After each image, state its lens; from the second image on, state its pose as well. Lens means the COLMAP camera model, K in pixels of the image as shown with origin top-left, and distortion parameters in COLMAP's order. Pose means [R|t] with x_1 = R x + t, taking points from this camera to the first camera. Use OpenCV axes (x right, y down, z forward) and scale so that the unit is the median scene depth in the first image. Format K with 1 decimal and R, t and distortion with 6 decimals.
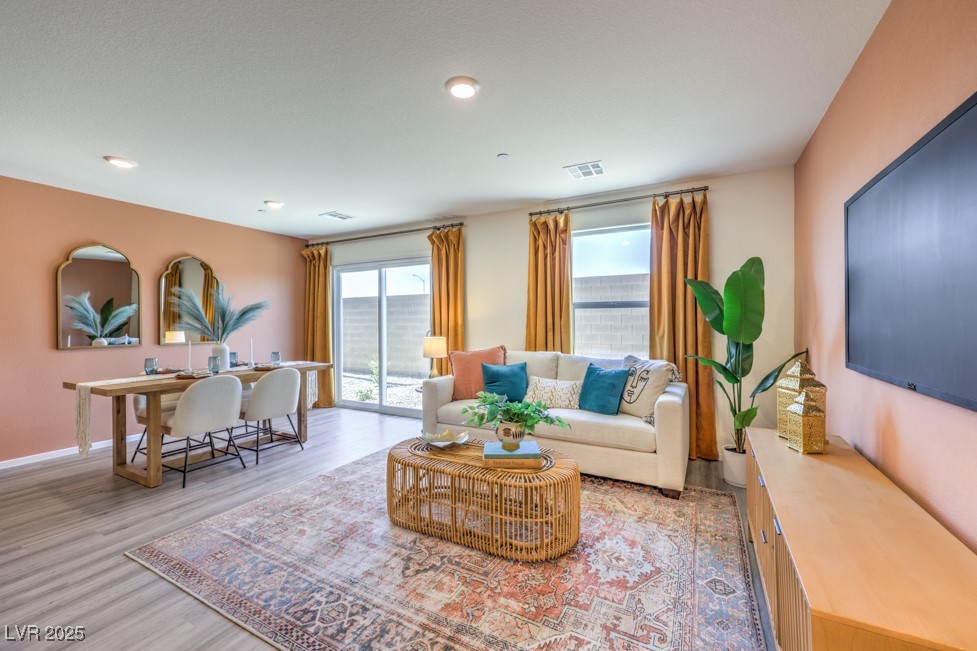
lens RADIAL K [[399.1, 0, 500.6], [0, 399.1, 322.4], [0, 0, 1]] dist [0.000959, 0.000110]
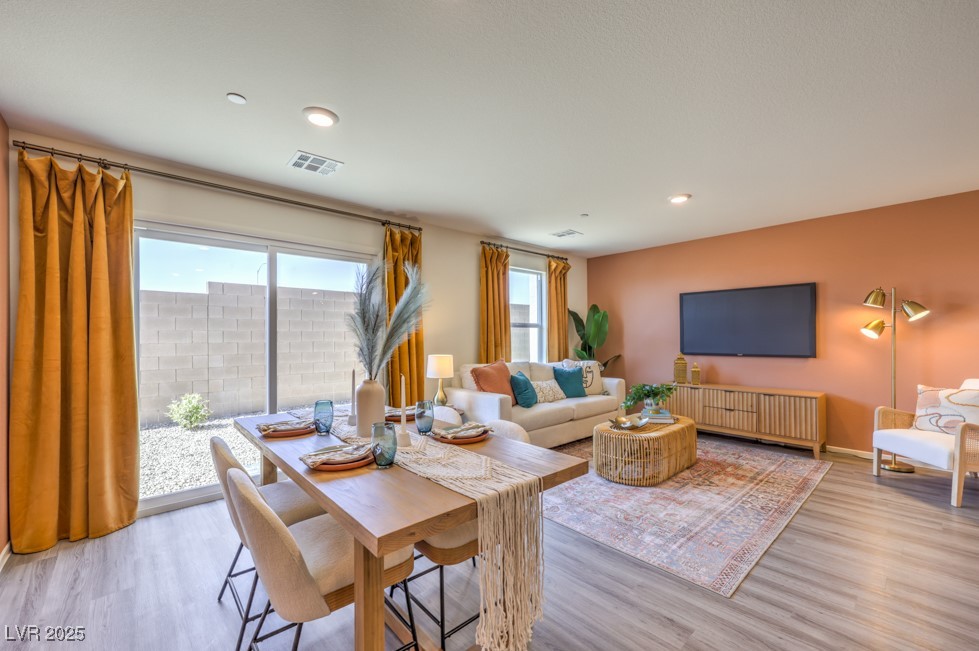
lens RADIAL K [[396.6, 0, 501.9], [0, 396.6, 331.6], [0, 0, 1]] dist [0.002003, 0.000208]
pose [[0.332022, 0.012662, 0.943187, -1.192353], [0.004627, 0.999876, -0.015052, -0.000744], [-0.943260, 0.009362, 0.331923, 0.720154]]
